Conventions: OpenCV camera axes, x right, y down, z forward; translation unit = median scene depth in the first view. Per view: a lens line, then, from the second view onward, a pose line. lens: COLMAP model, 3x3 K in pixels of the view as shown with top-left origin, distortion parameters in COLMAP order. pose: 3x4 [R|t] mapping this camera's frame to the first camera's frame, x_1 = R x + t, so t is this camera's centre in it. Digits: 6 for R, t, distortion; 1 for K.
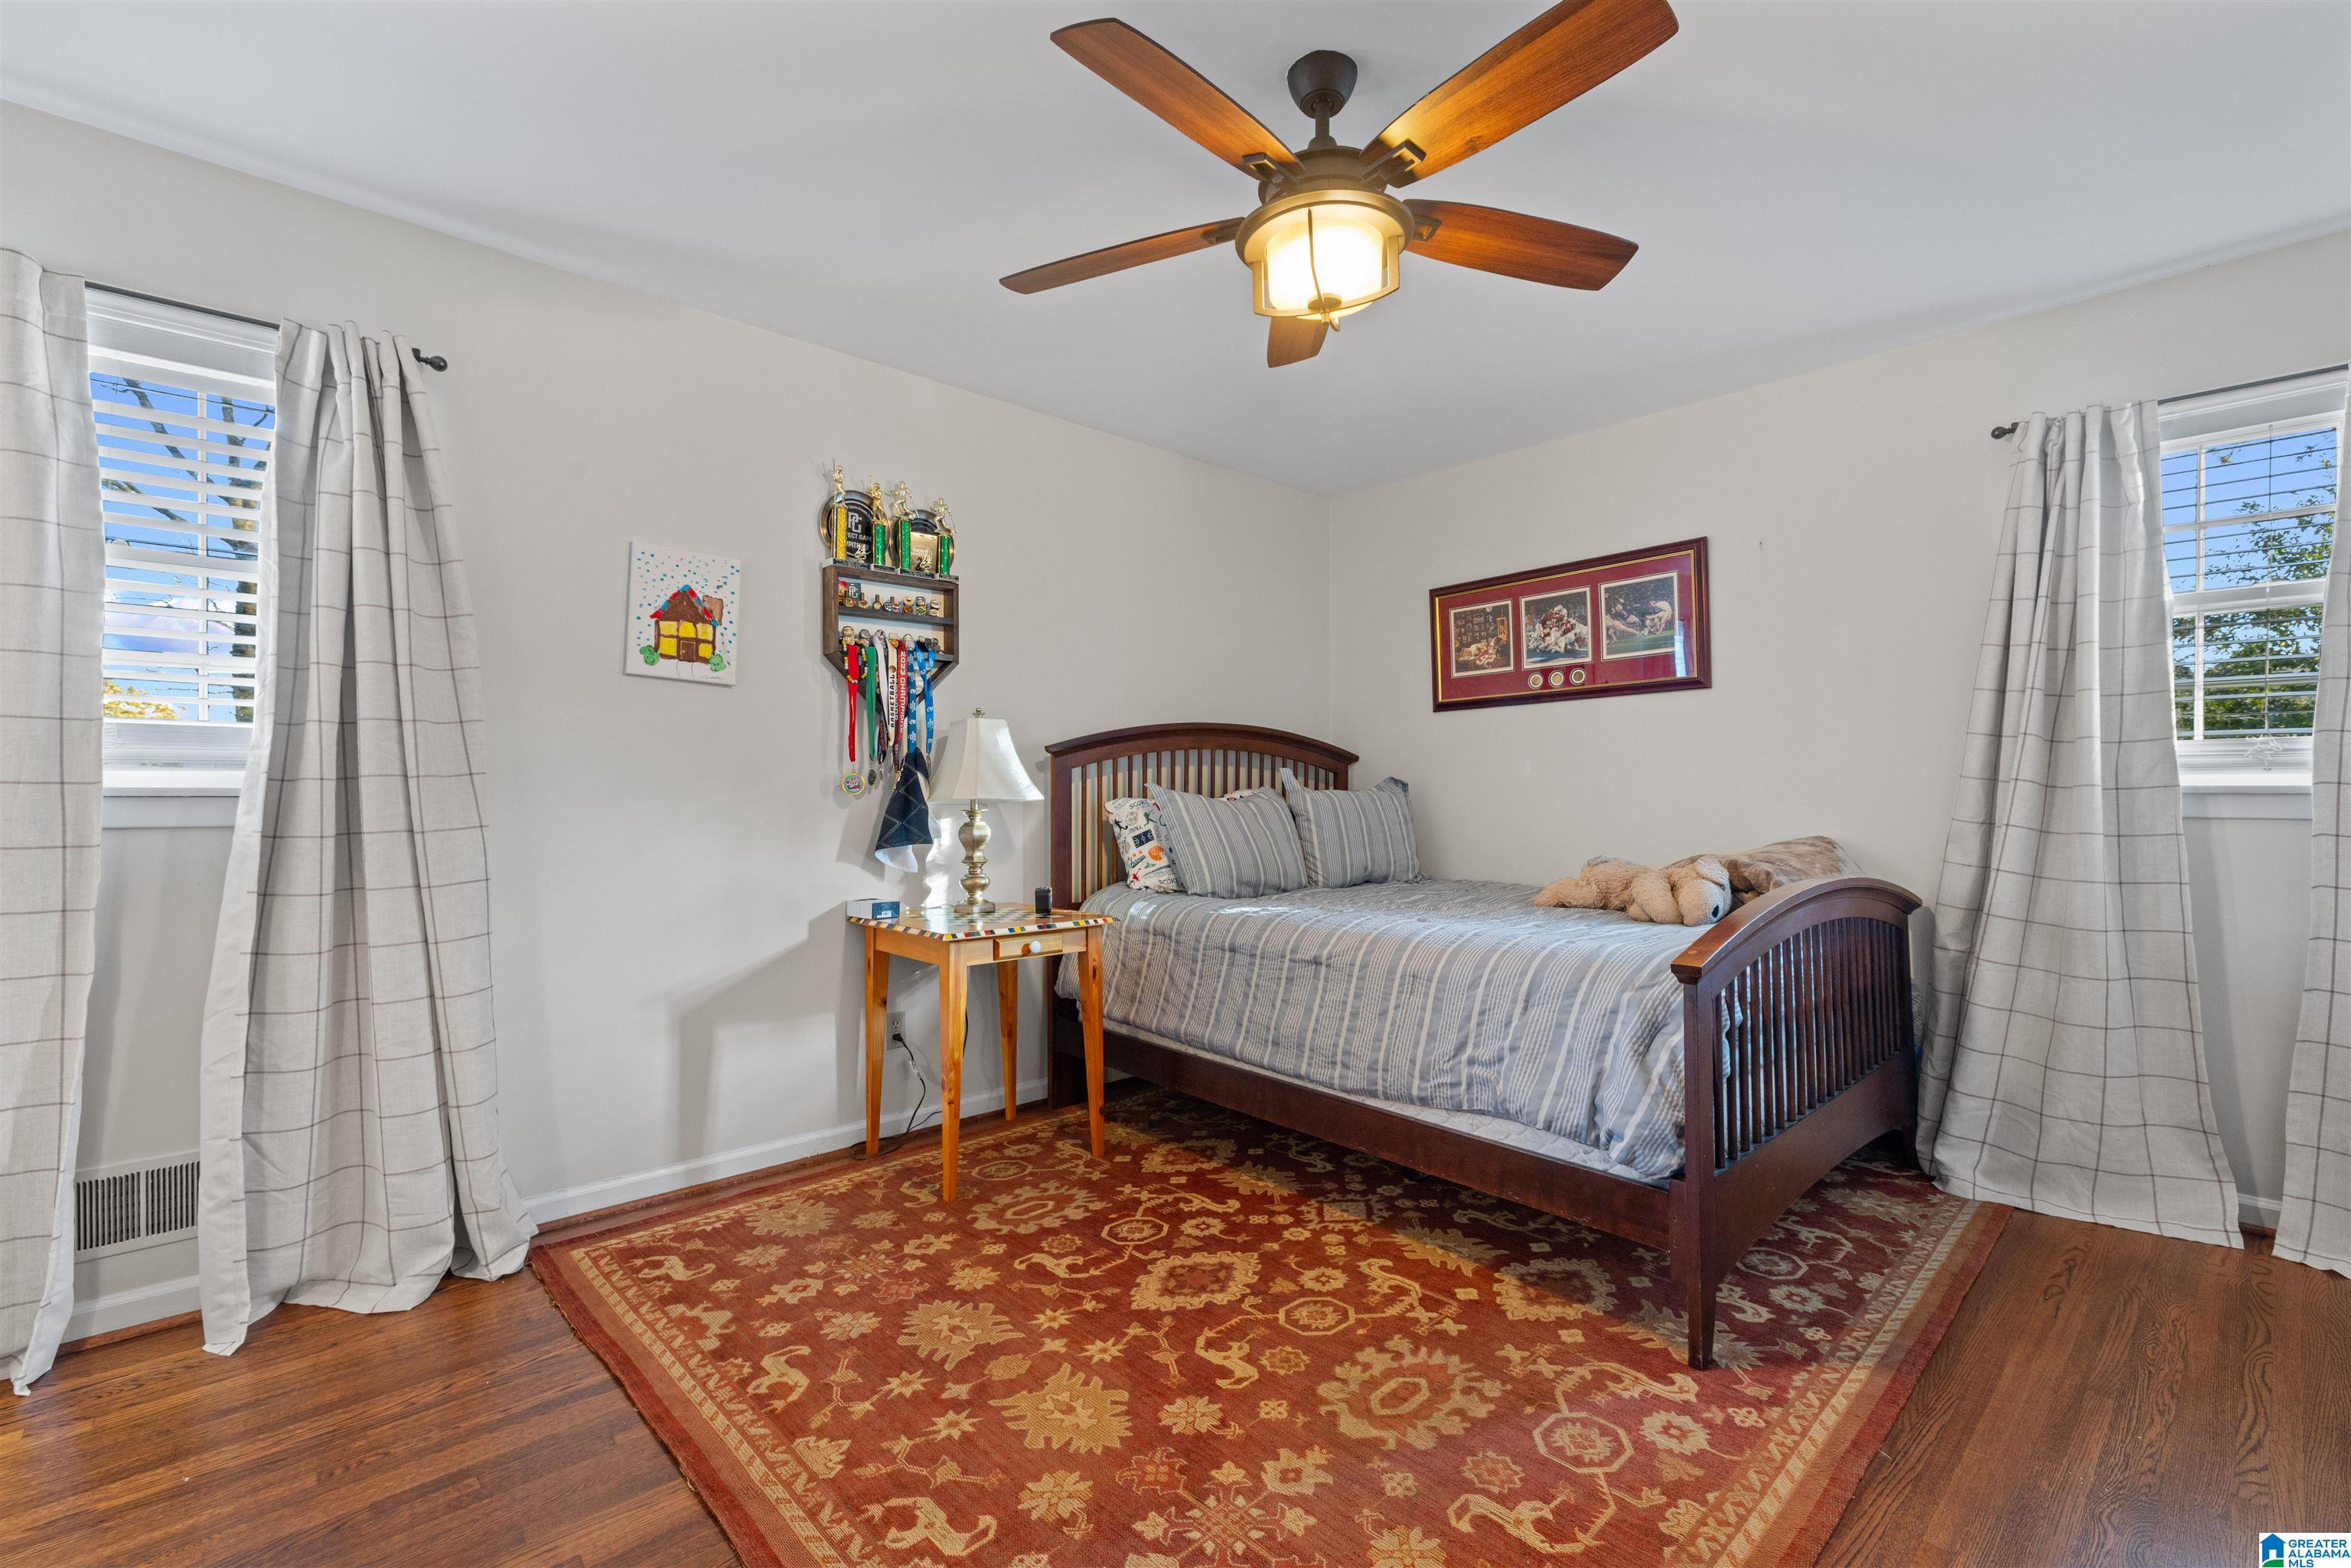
lens RADIAL K [[1024.3, 0, 1169.6], [0, 1024.3, 789.1], [0, 0, 1]] dist [0.002854, 0.000098]
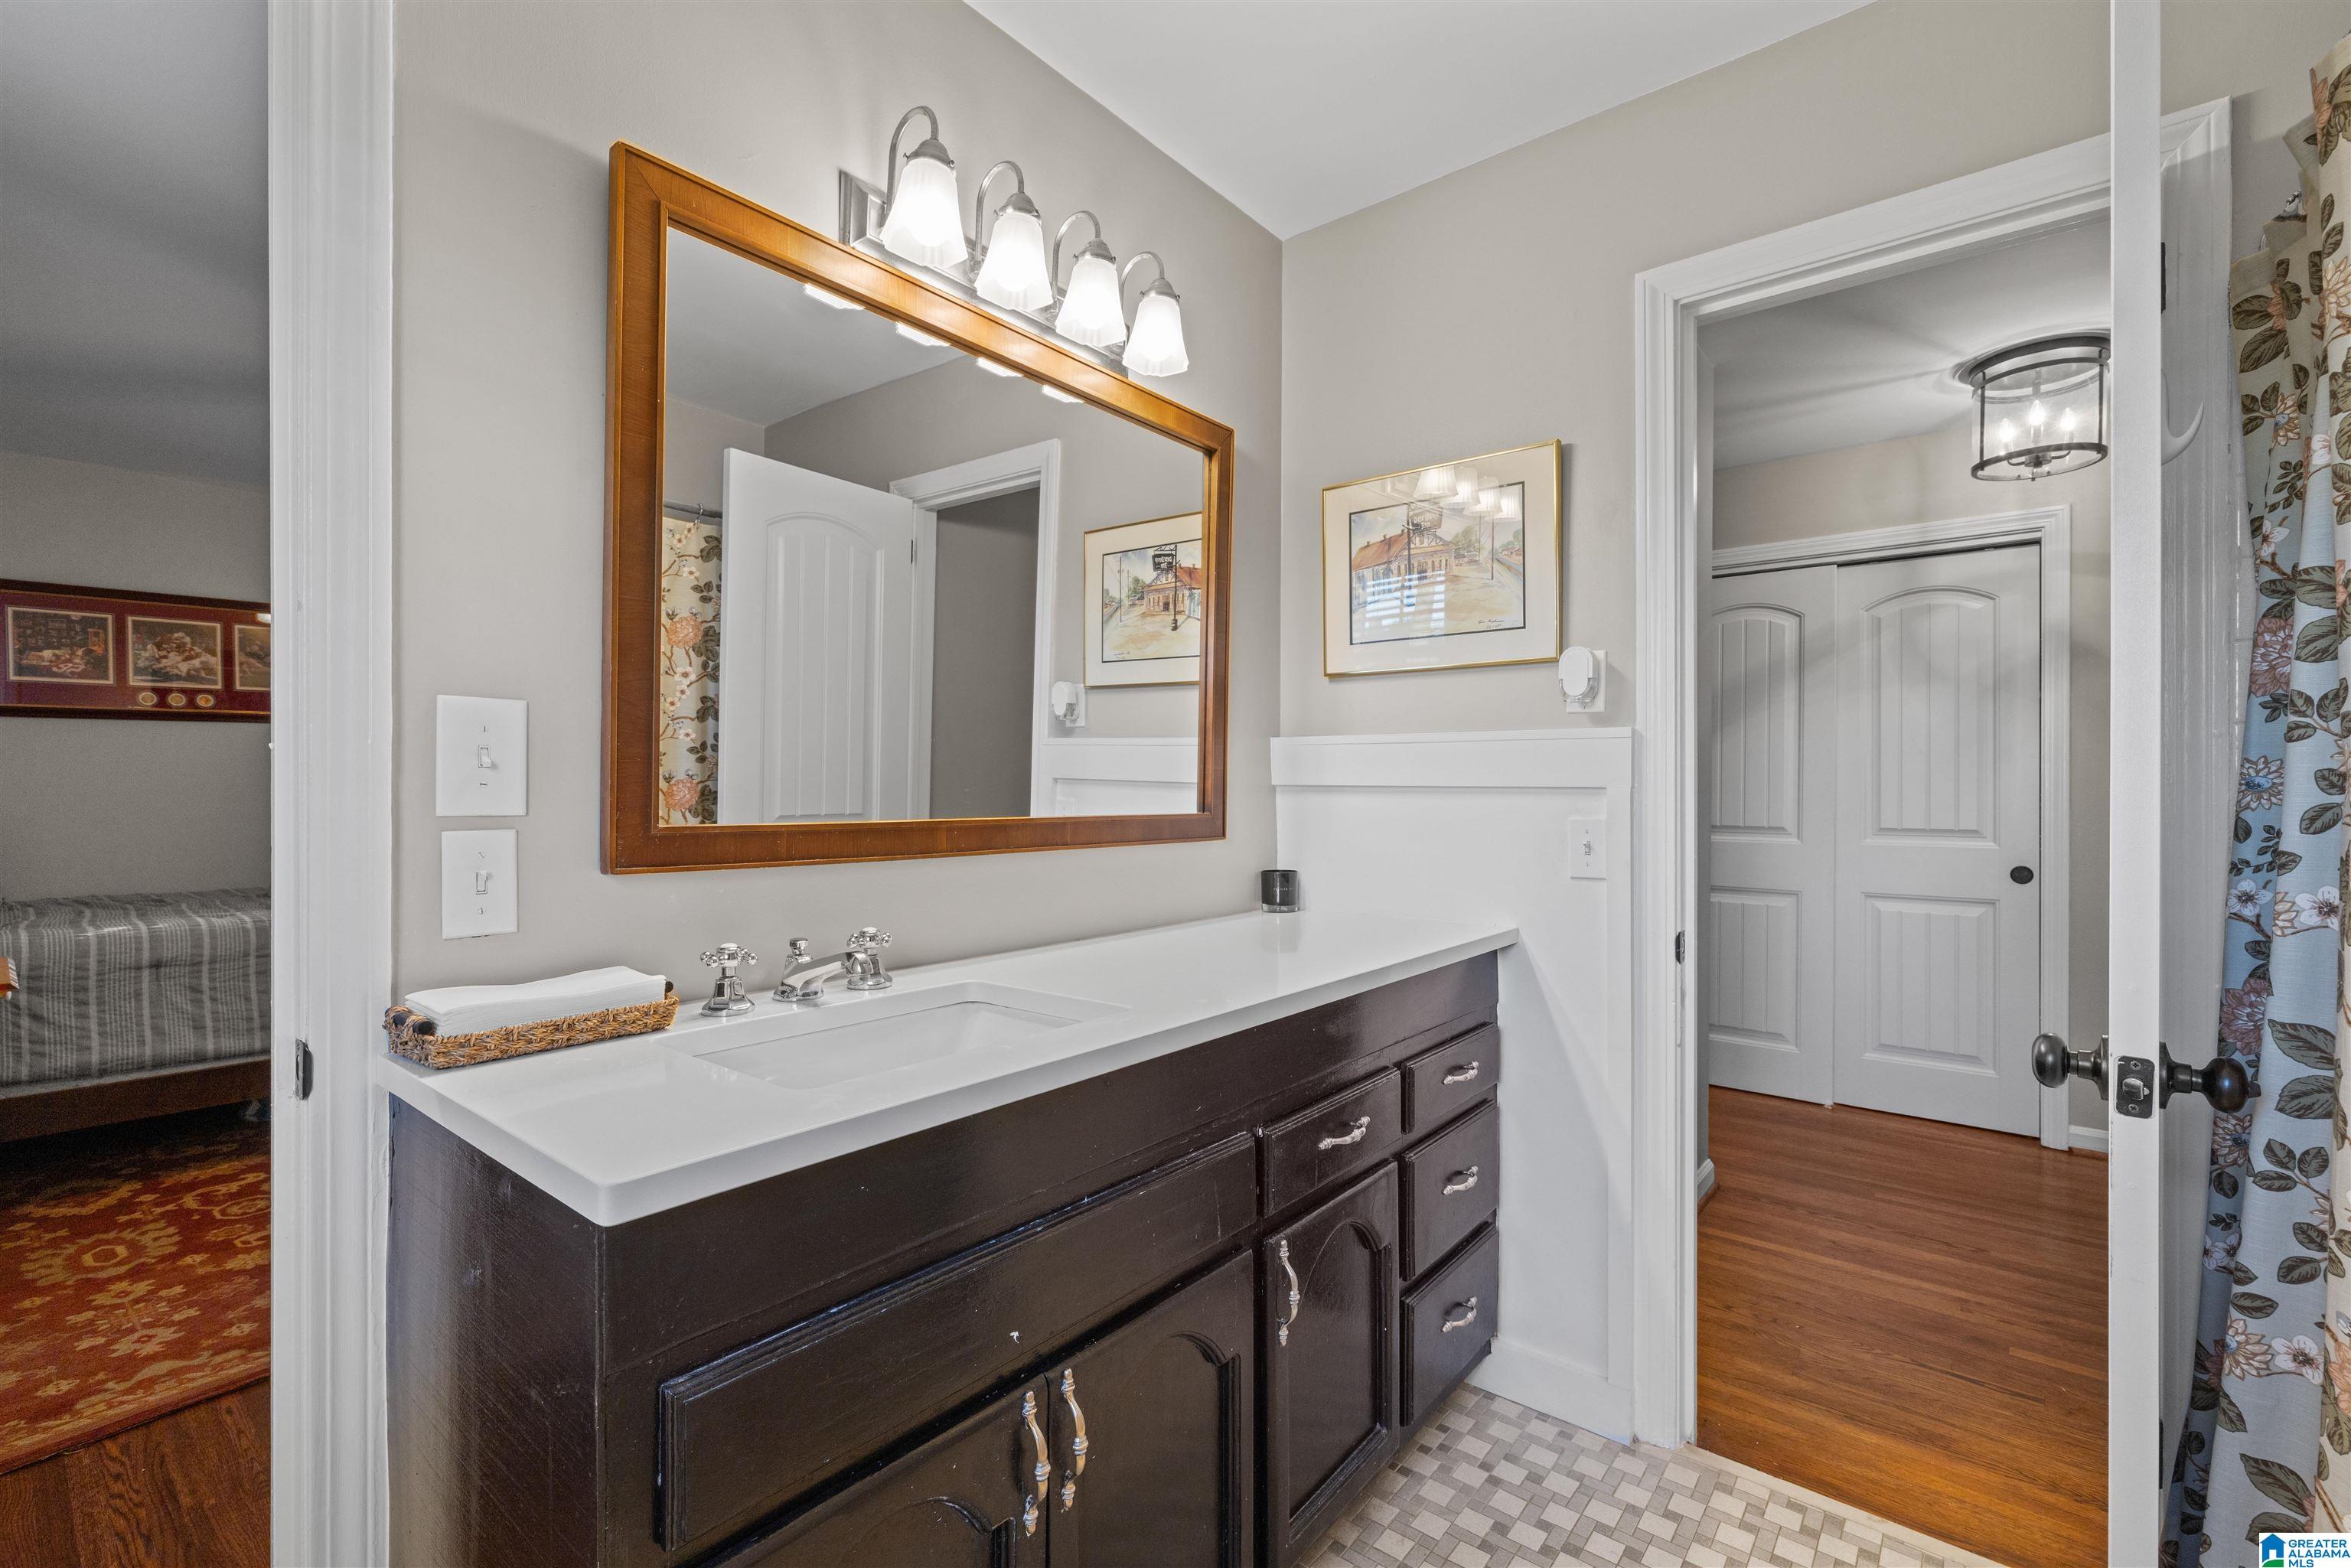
lens RADIAL K [[1024.3, 0, 1170.3], [0, 1024.3, 785.1], [0, 0, 1]] dist [0.002854, 0.000098]
pose [[-0.131489, 0.000363, 0.991318, -1.063288], [-0.004397, 0.999990, -0.000949, -0.026690], [-0.991308, -0.004484, -0.131486, 0.128273]]
